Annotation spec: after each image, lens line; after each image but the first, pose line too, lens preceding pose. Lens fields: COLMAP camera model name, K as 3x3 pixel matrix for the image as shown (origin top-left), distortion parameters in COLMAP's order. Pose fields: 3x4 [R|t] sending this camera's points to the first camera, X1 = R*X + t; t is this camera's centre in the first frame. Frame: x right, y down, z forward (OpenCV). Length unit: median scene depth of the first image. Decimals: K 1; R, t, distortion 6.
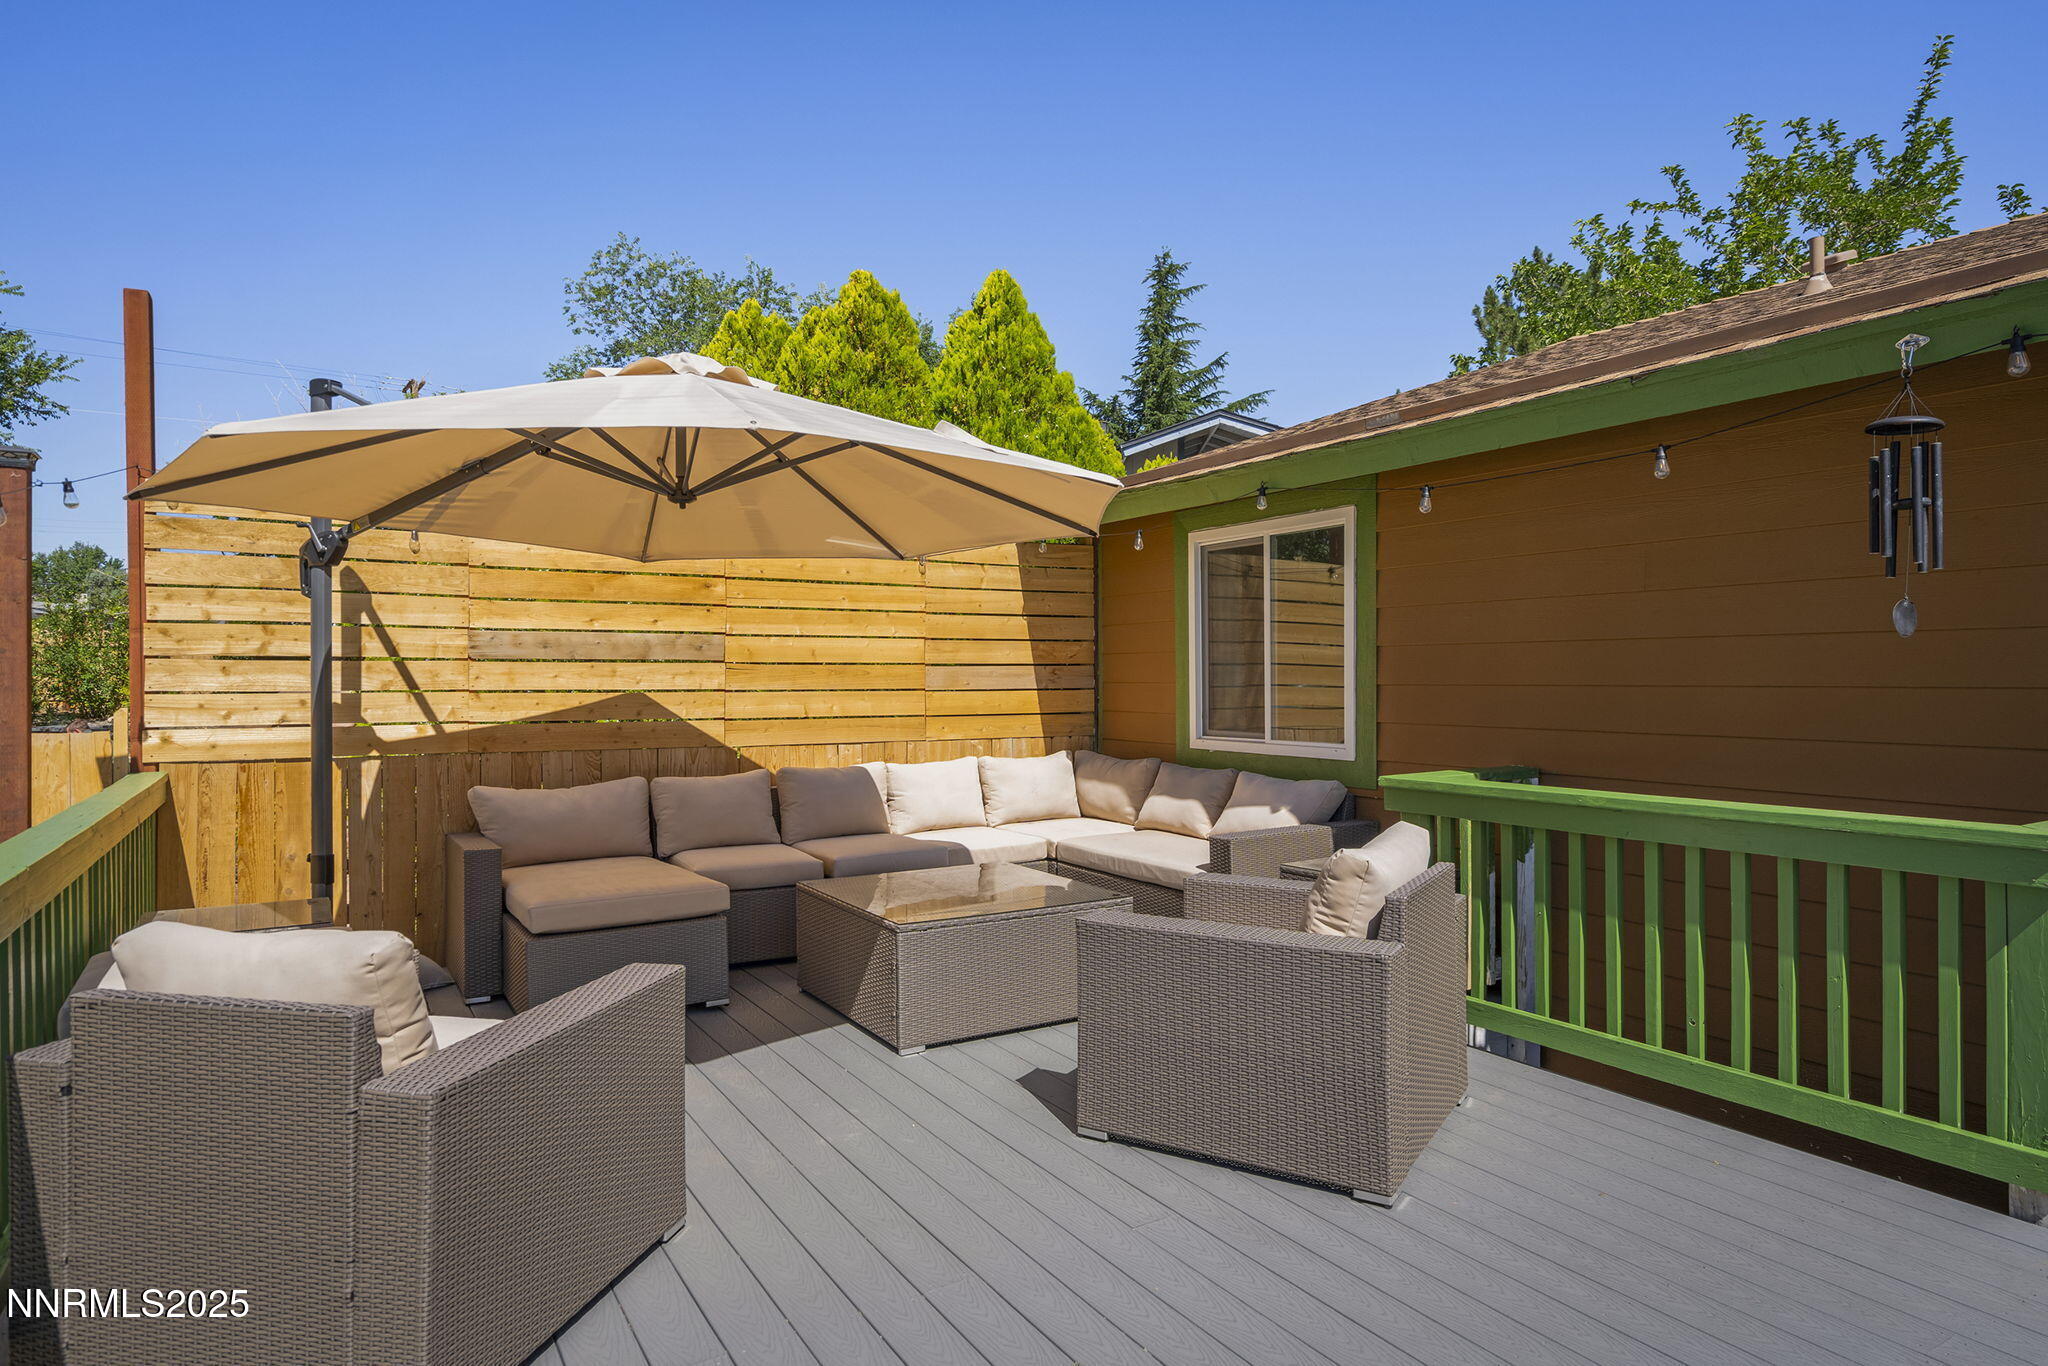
lens RADIAL K [[1196.3, 0, 1022.9], [0, 1196.3, 677.3], [0, 0, 1]] dist [0.009413, -0.002586]
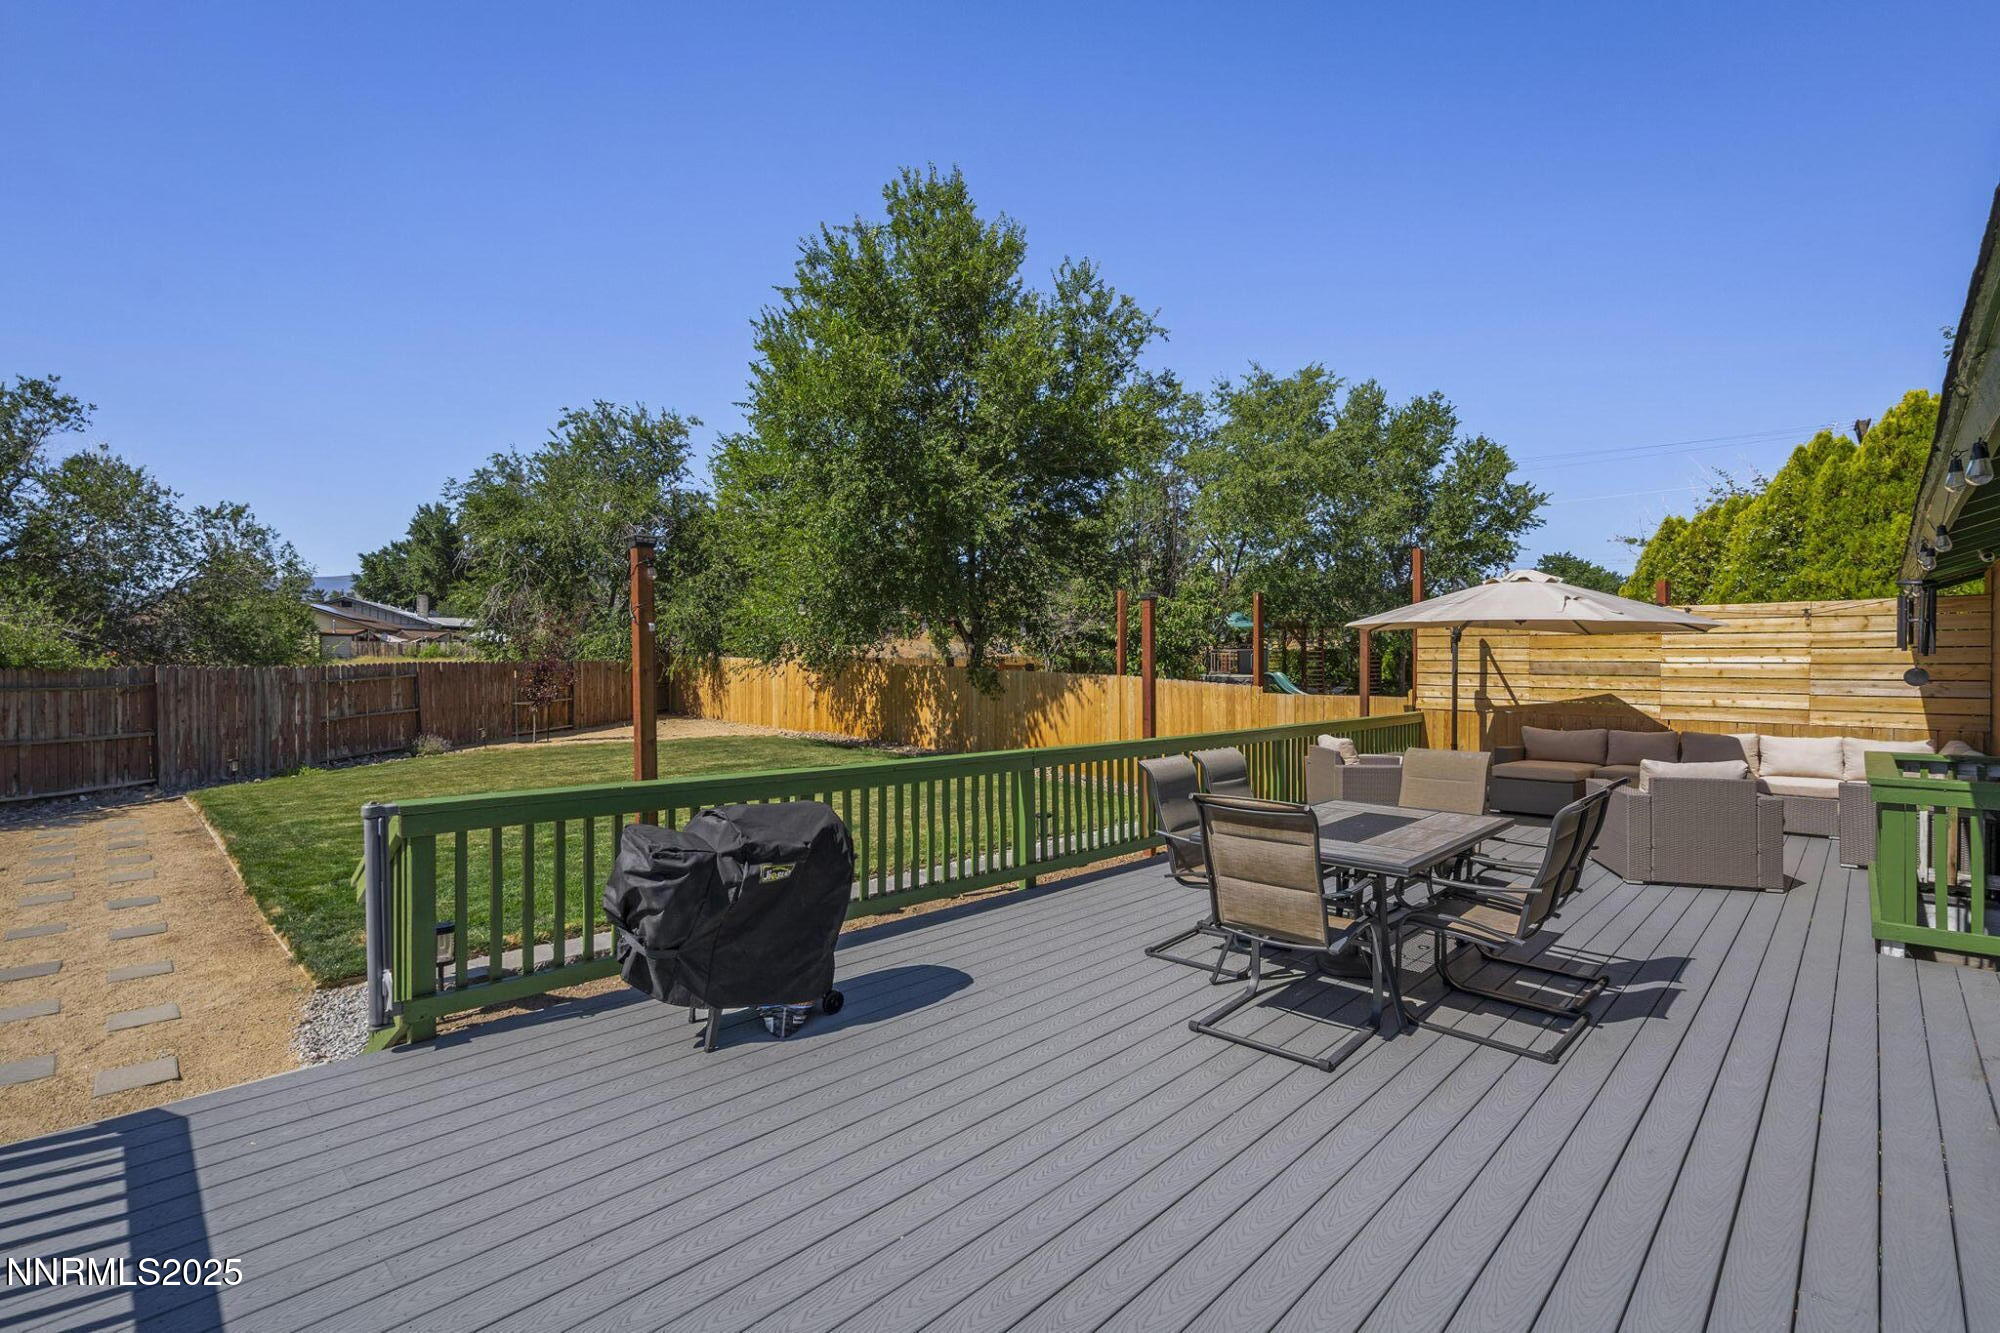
lens RADIAL K [[891.7, 0, 999.4], [0, 891.7, 666.9], [0, 0, 1]] dist [-0.000620, 0.000406]
pose [[0.253481, 0.012295, -0.967262, 0.968807], [-0.001364, 0.999923, 0.012353, -0.048640], [0.967339, -0.001812, 0.253478, -0.472352]]
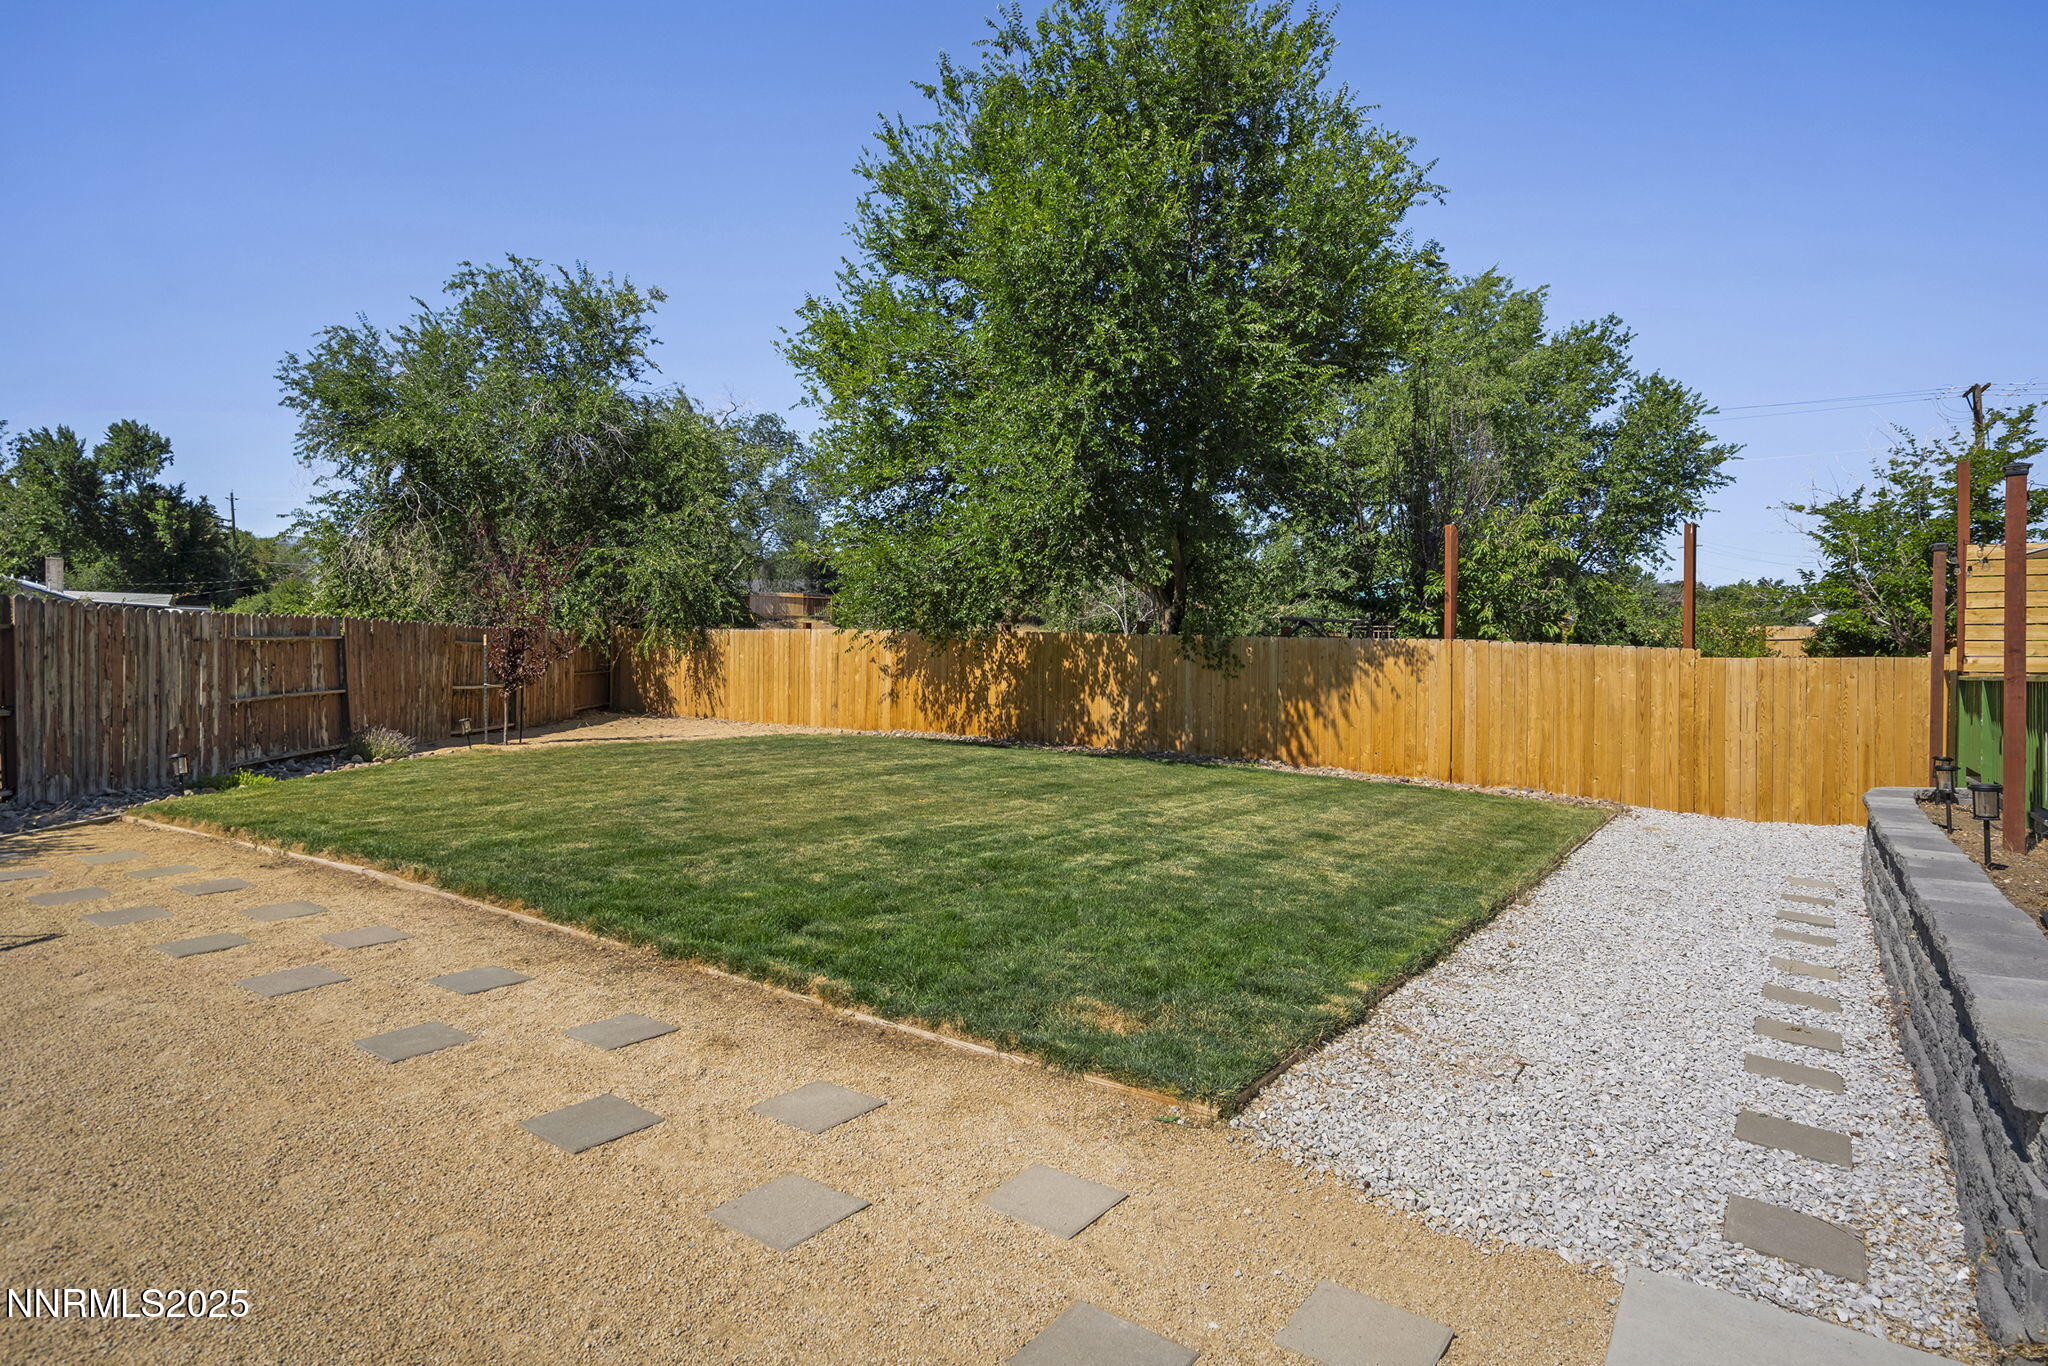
lens RADIAL K [[1117.1, 0, 1022.5], [0, 1117.1, 678.8], [0, 0, 1]] dist [0.008438, -0.000350]
pose [[0.415378, 0.015223, -0.909522, 0.383882], [-0.008859, 0.999880, 0.012690, 0.061726], [0.909606, 0.002786, 0.415463, -1.258649]]
